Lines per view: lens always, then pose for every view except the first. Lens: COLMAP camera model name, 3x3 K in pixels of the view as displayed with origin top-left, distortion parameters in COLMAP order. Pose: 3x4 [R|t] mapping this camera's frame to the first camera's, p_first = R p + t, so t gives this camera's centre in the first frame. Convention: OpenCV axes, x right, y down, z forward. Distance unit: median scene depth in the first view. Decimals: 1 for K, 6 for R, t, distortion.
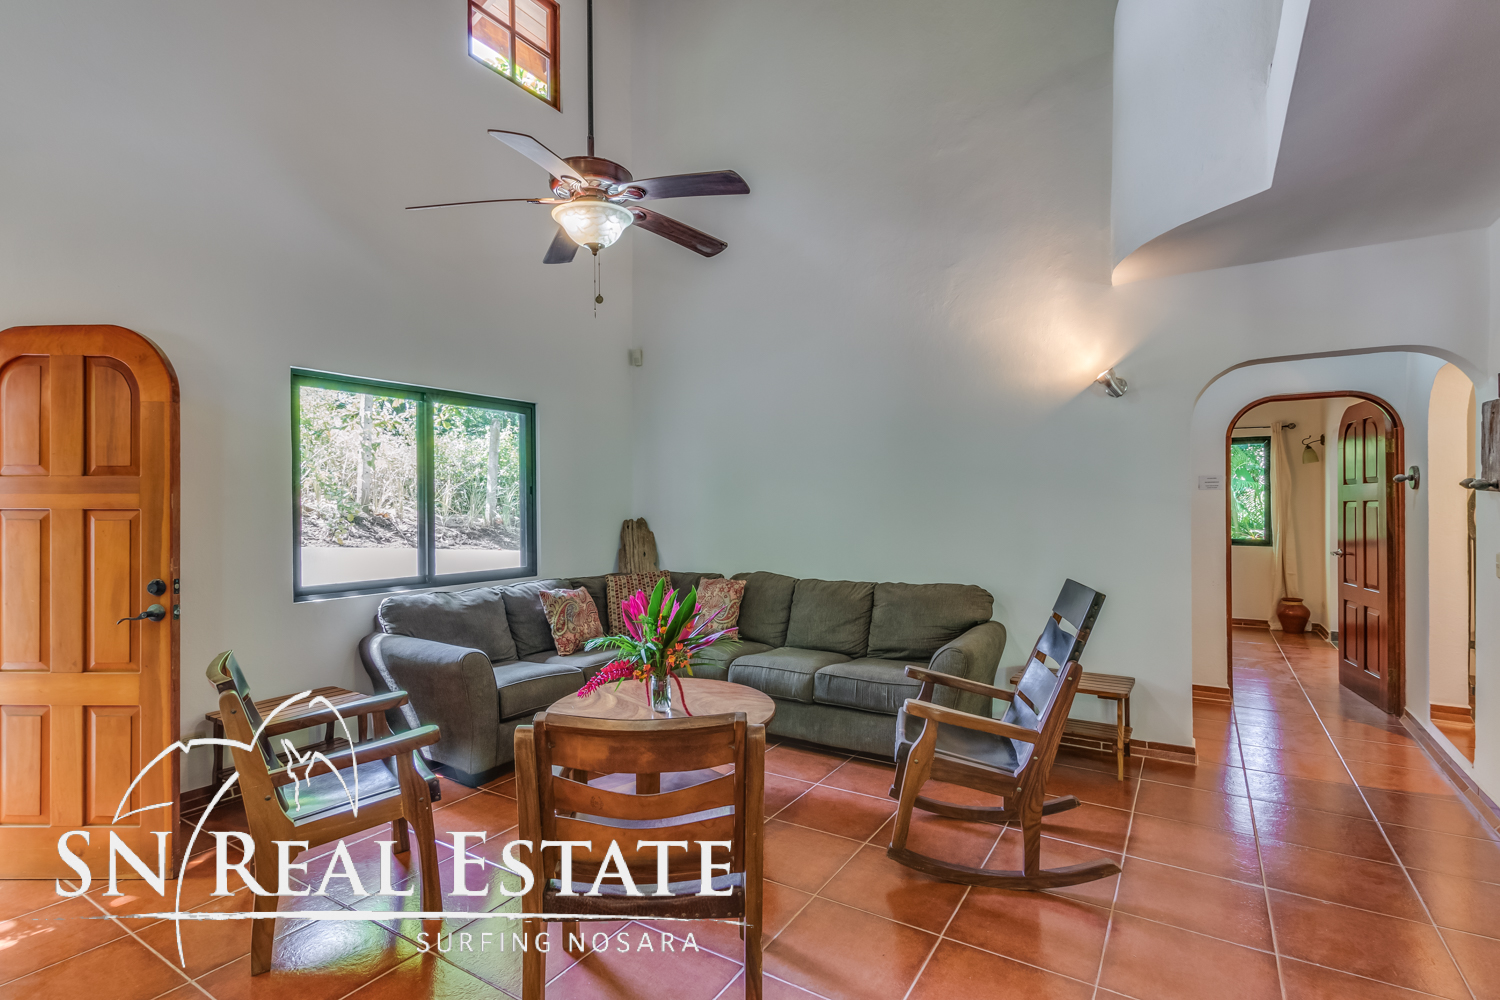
lens RADIAL K [[706.7, 0, 756.5], [0, 706.7, 503.9], [0, 0, 1]] dist [0.002500, -0.000088]
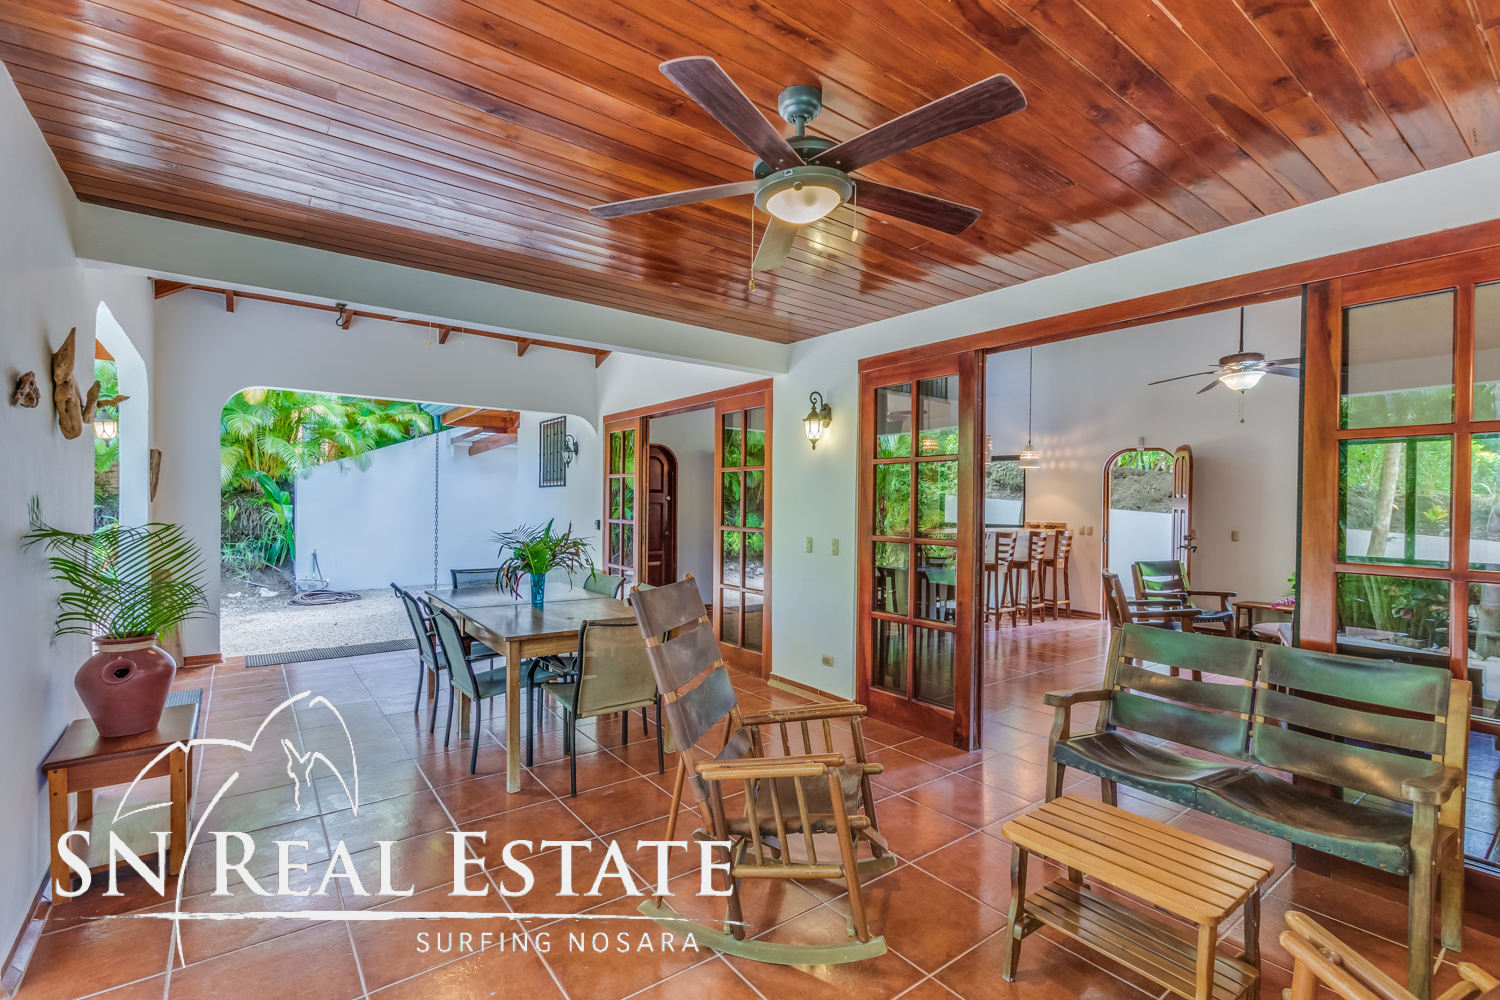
lens RADIAL K [[673.5, 0, 755.2], [0, 673.5, 503.0], [0, 0, 1]] dist [0.003334, 0.000270]
pose [[-0.353223, 0.002680, -0.935535, 1.476661], [-0.010590, 0.999920, 0.006863, -0.012727], [0.935479, 0.012332, -0.353167, 0.227867]]
